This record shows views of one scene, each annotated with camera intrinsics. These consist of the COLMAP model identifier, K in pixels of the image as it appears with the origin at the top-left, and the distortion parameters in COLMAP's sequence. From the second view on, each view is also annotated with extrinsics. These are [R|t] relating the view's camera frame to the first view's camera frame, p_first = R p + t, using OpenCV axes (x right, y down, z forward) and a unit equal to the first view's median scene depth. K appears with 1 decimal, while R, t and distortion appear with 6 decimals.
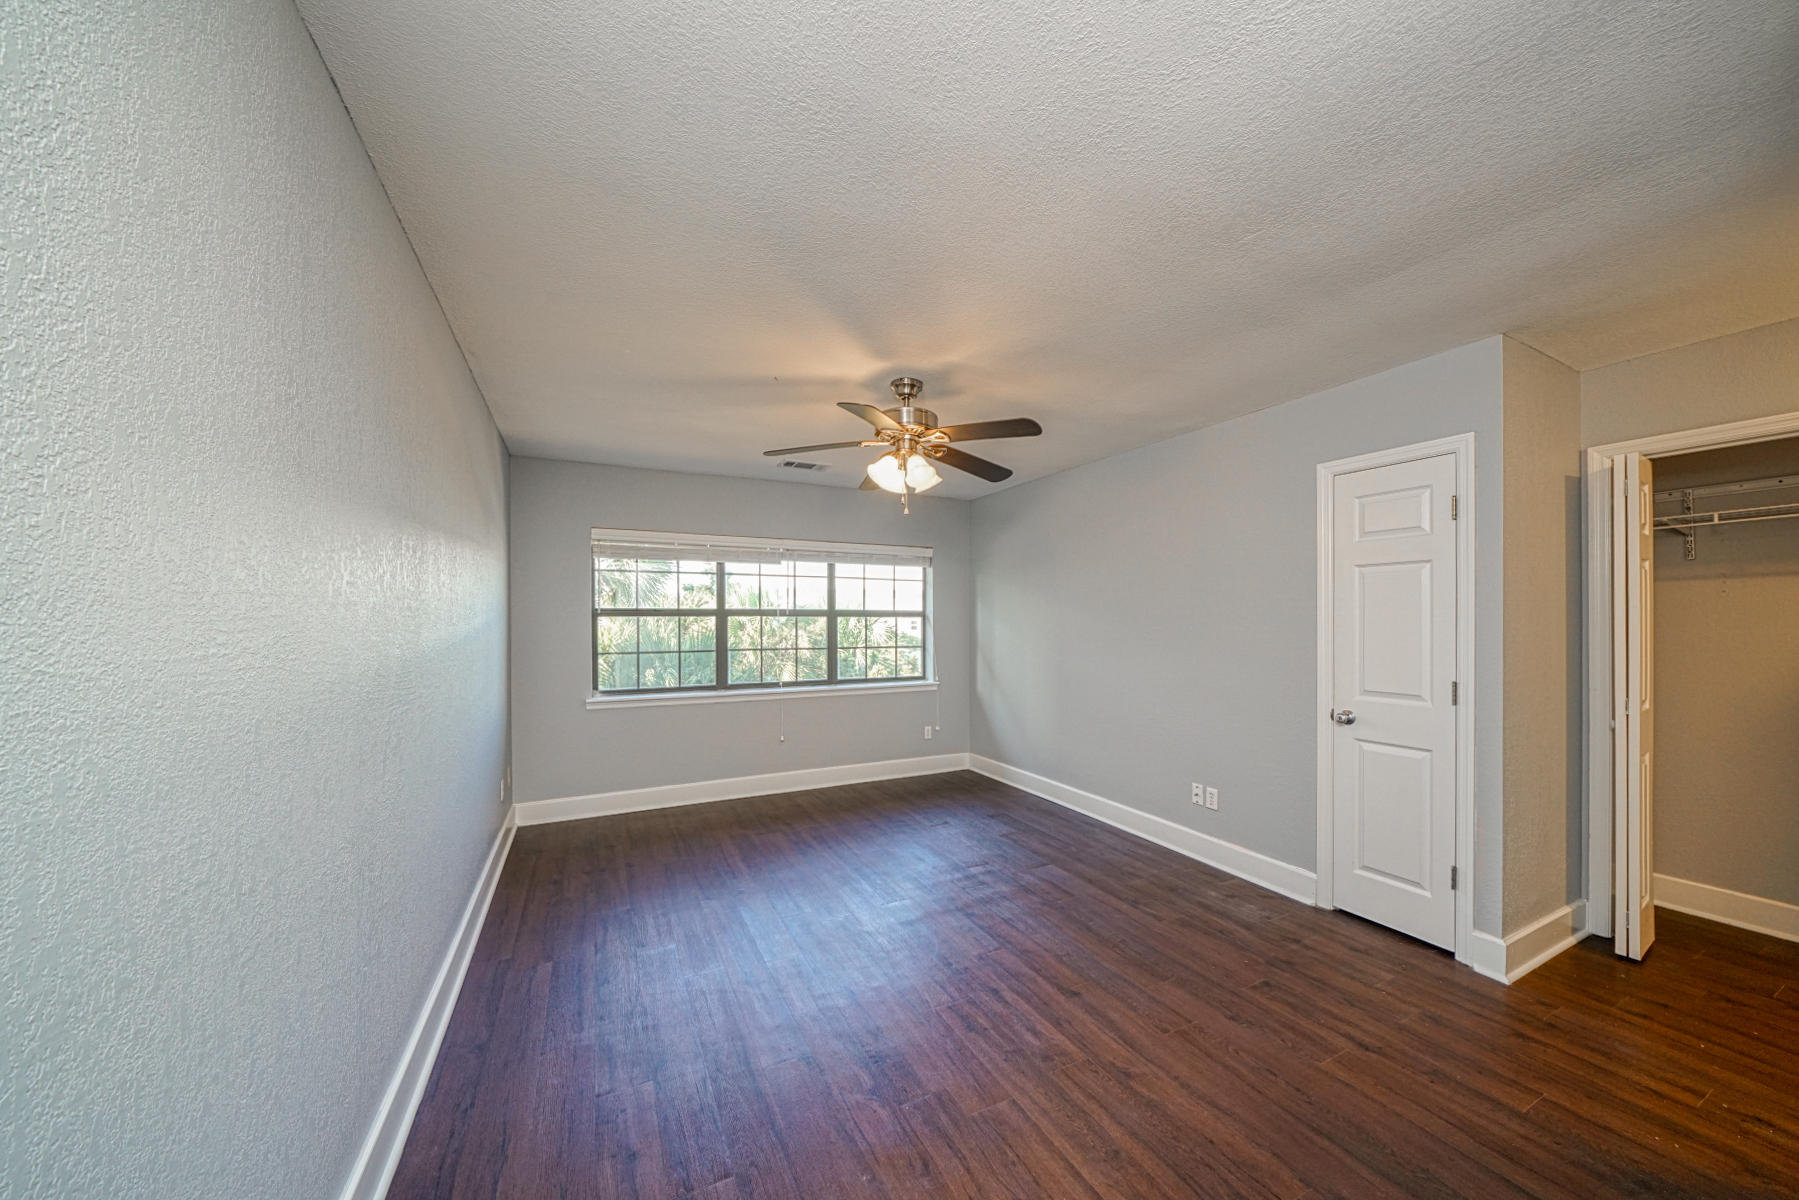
lens RADIAL K [[609.4, 0, 903.2], [0, 609.4, 617.6], [0, 0, 1]] dist [-0.000341, -0.000025]
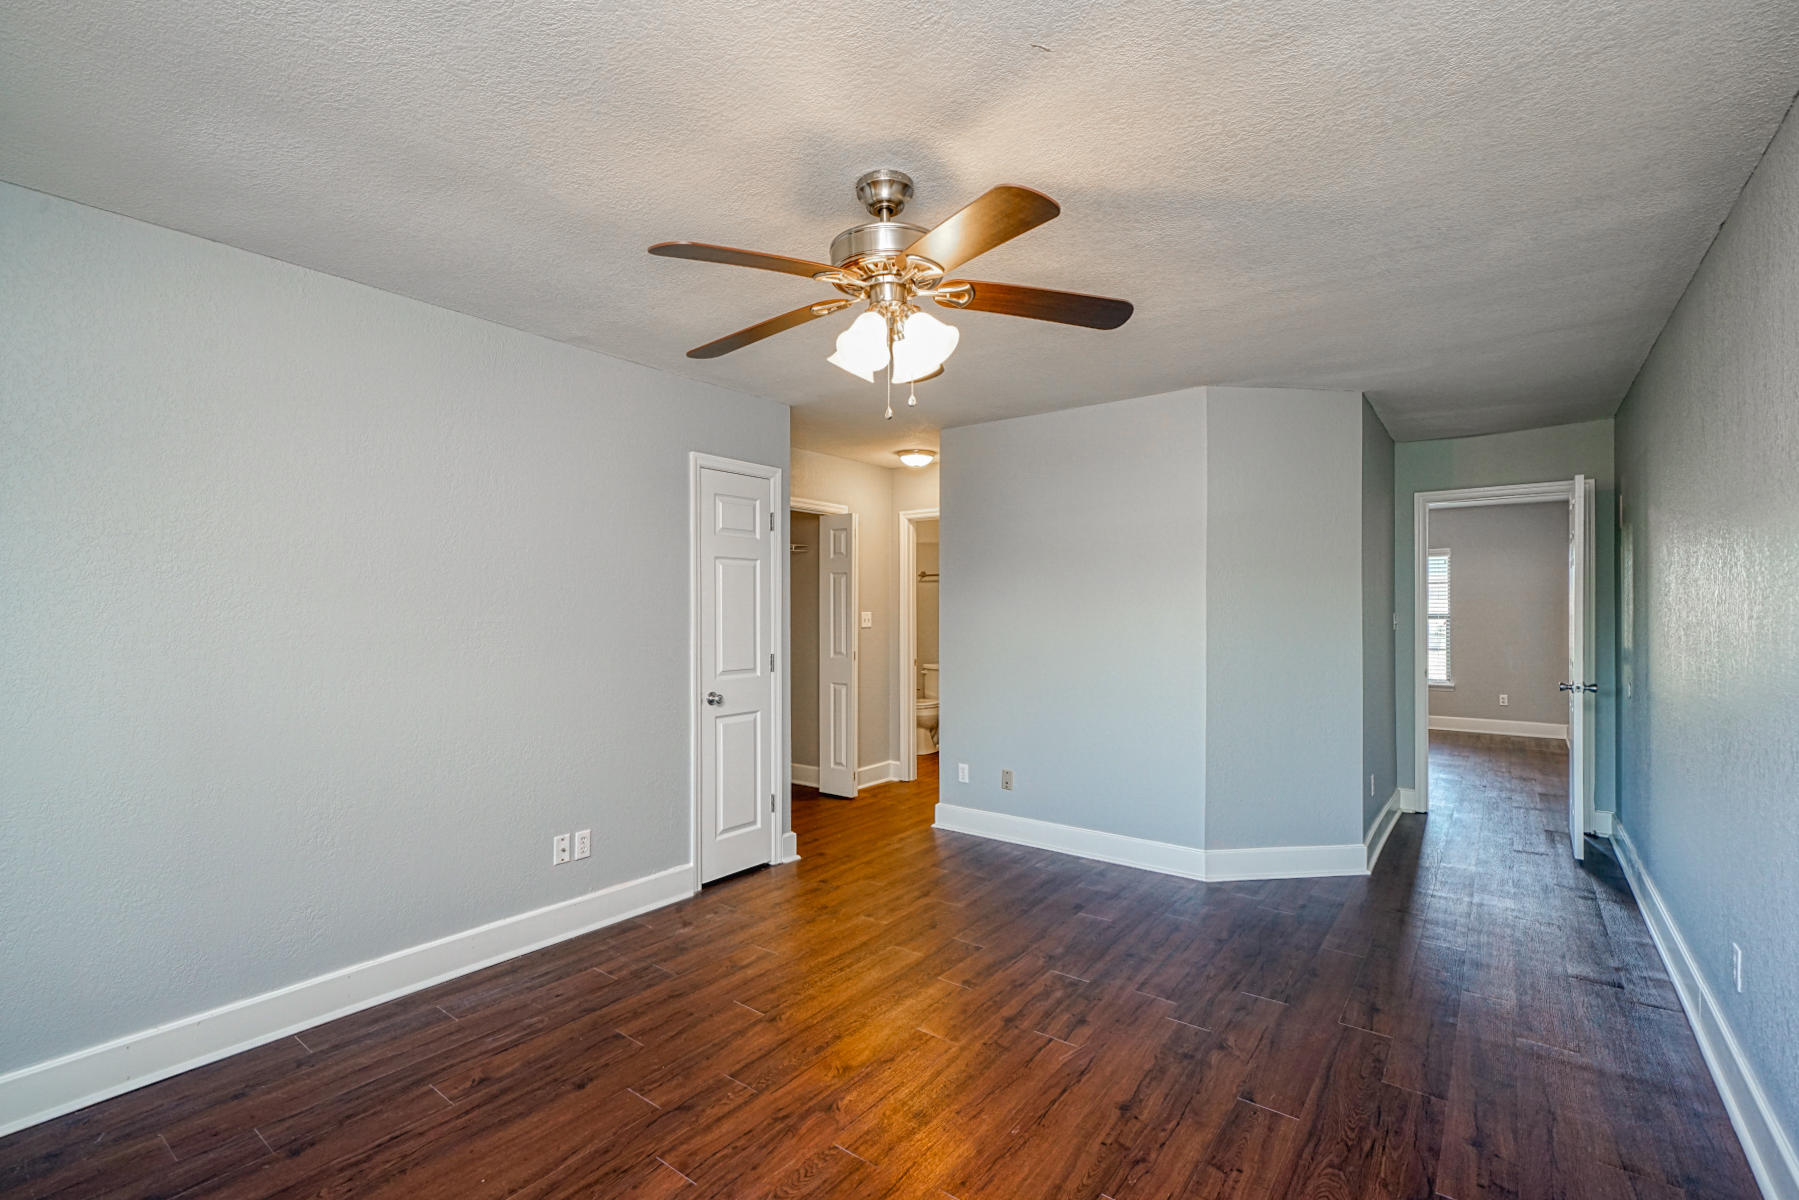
lens RADIAL K [[772.4, 0, 900.2], [0, 772.4, 608.2], [0, 0, 1]] dist [-0.000039, 0.000226]
pose [[-0.410927, 0.001427, 0.911667, -0.624309], [0.002430, 0.999997, -0.000470, 0.008593], [-0.911665, 0.002022, -0.410929, 1.234982]]
